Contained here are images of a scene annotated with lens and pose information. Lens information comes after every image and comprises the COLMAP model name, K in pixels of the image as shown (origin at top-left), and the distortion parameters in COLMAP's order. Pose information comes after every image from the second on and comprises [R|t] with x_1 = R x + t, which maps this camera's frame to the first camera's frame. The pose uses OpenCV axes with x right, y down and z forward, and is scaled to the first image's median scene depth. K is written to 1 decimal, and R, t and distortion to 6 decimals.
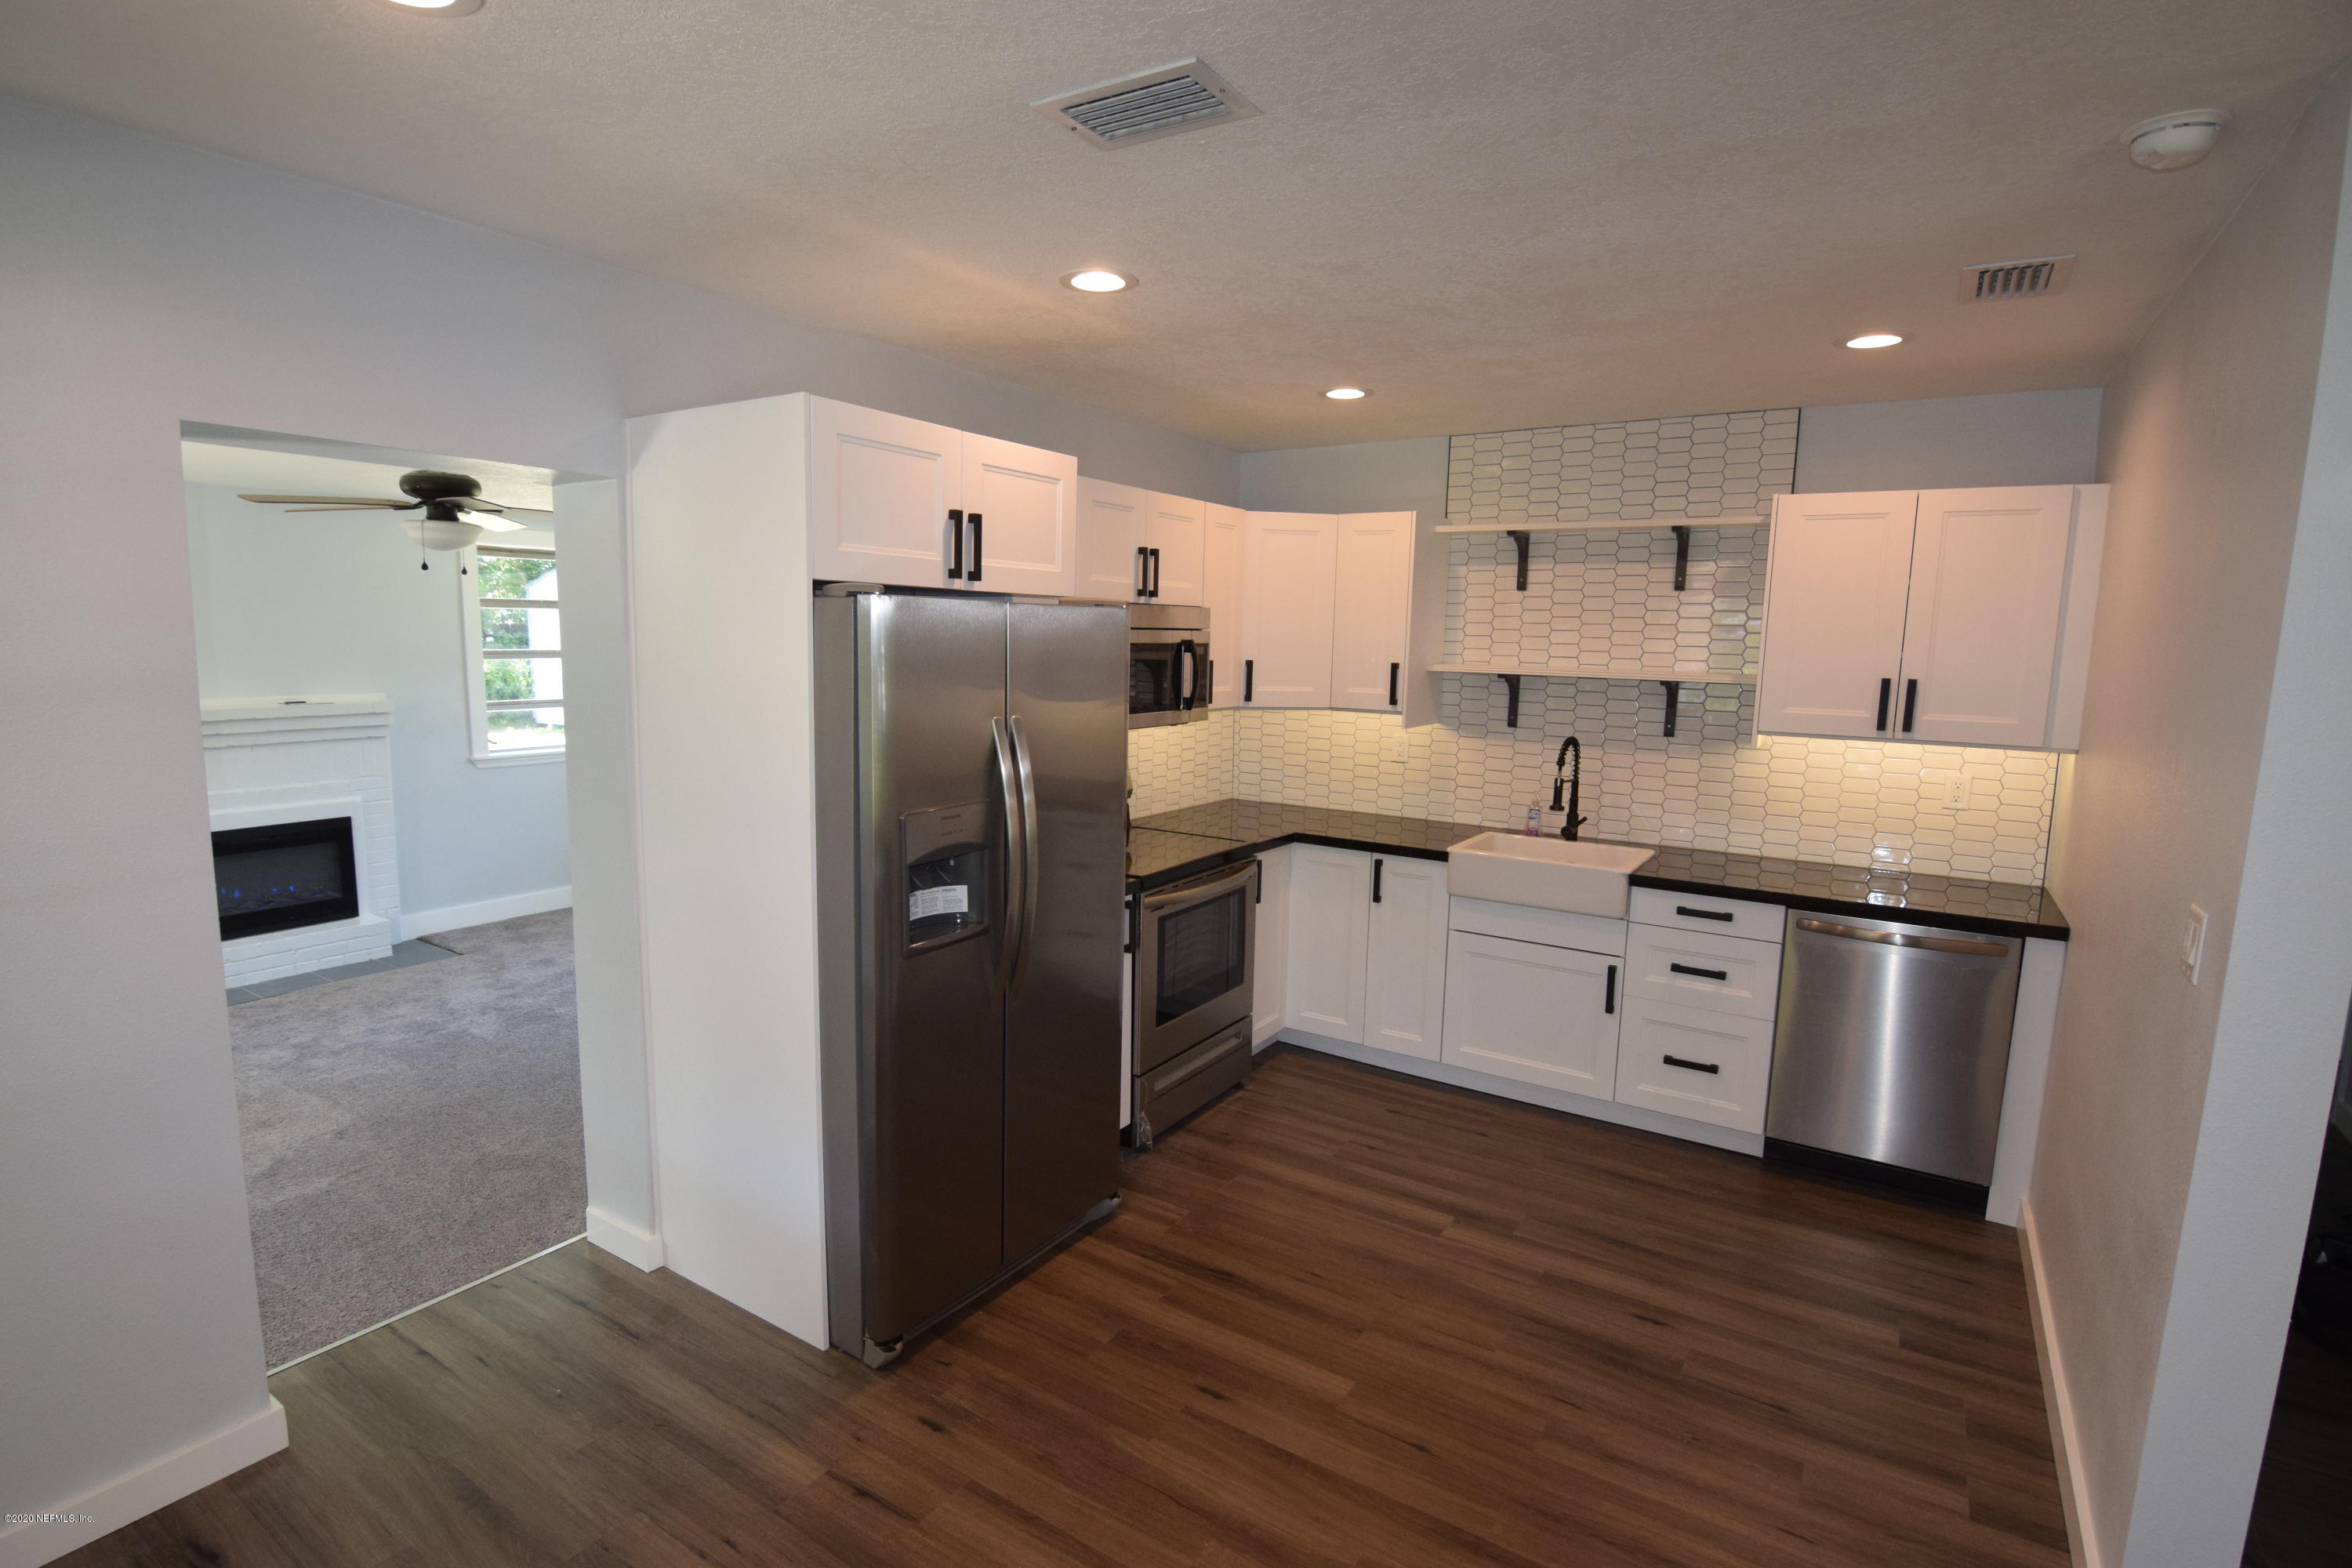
lens RADIAL K [[1142.2, 0, 1158.7], [0, 1142.2, 785.4], [0, 0, 1]] dist [-0.012634, -0.005765]
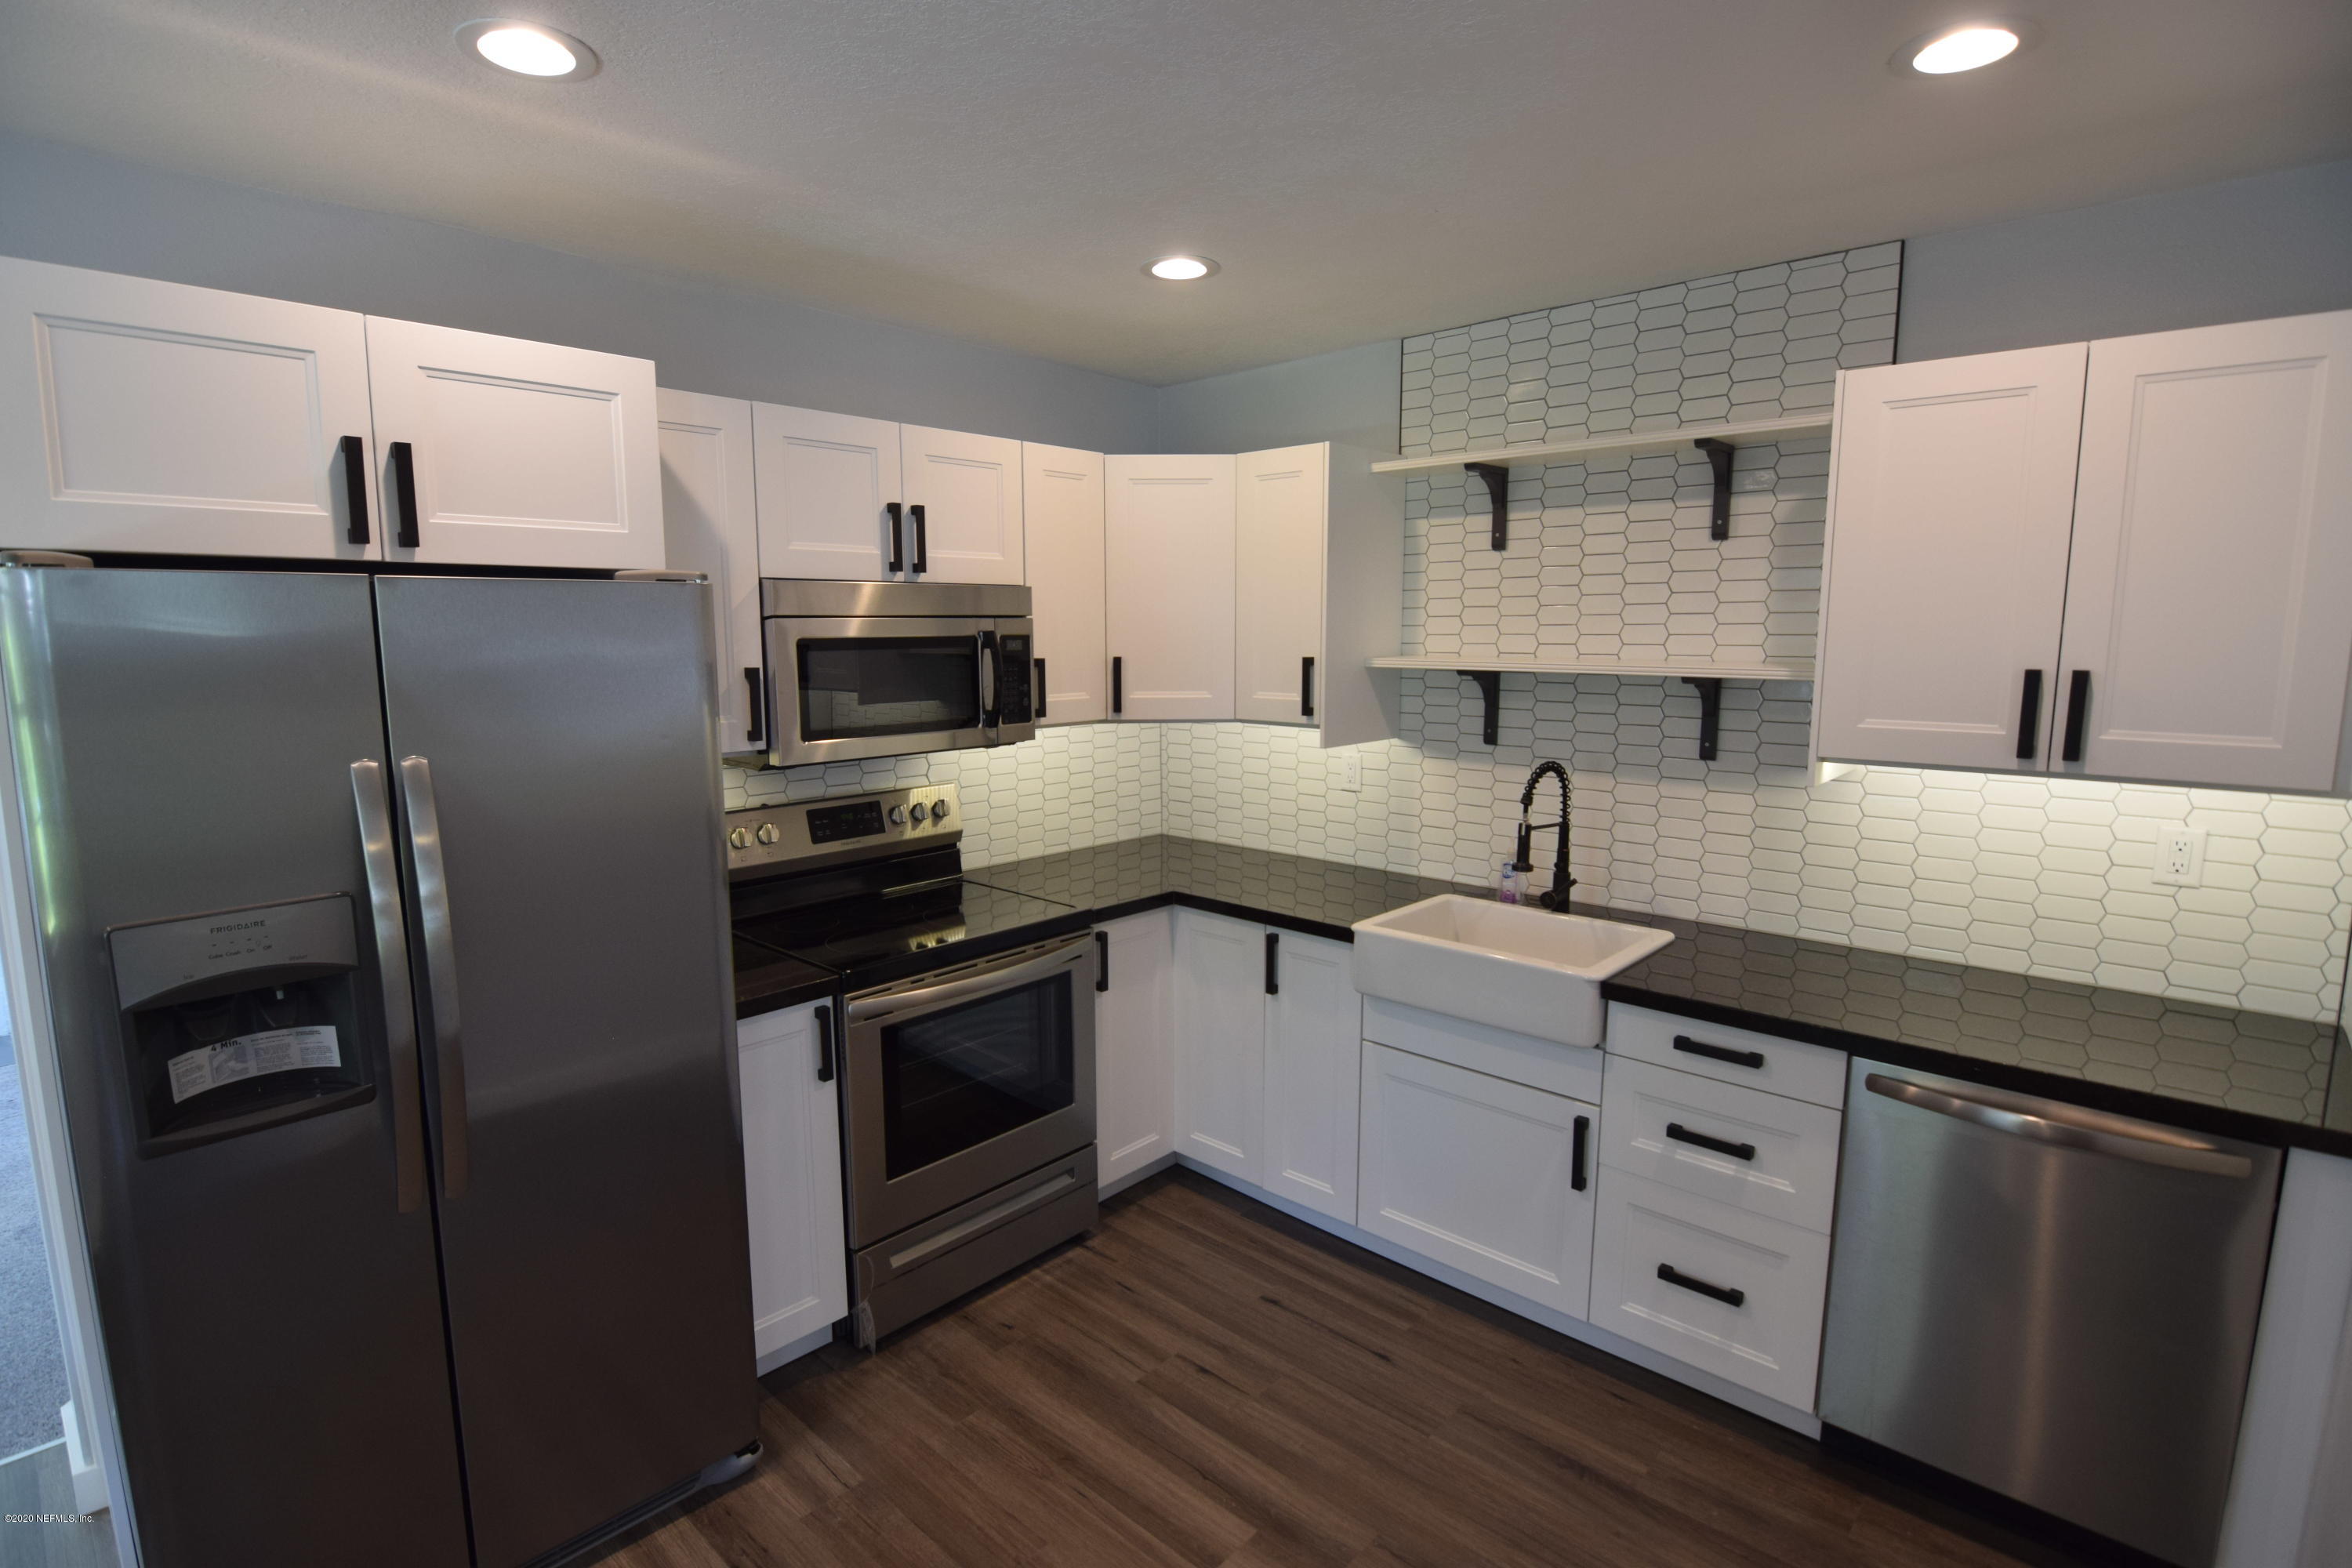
lens RADIAL K [[1142.2, 0, 1163.2], [0, 1142.2, 784.3], [0, 0, 1]] dist [-0.012634, -0.005765]
pose [[0.985662, 0.000443, -0.168731, 0.262702], [-0.000035, 0.999997, 0.002423, -0.032331], [0.168731, -0.002382, 0.985659, 0.308312]]
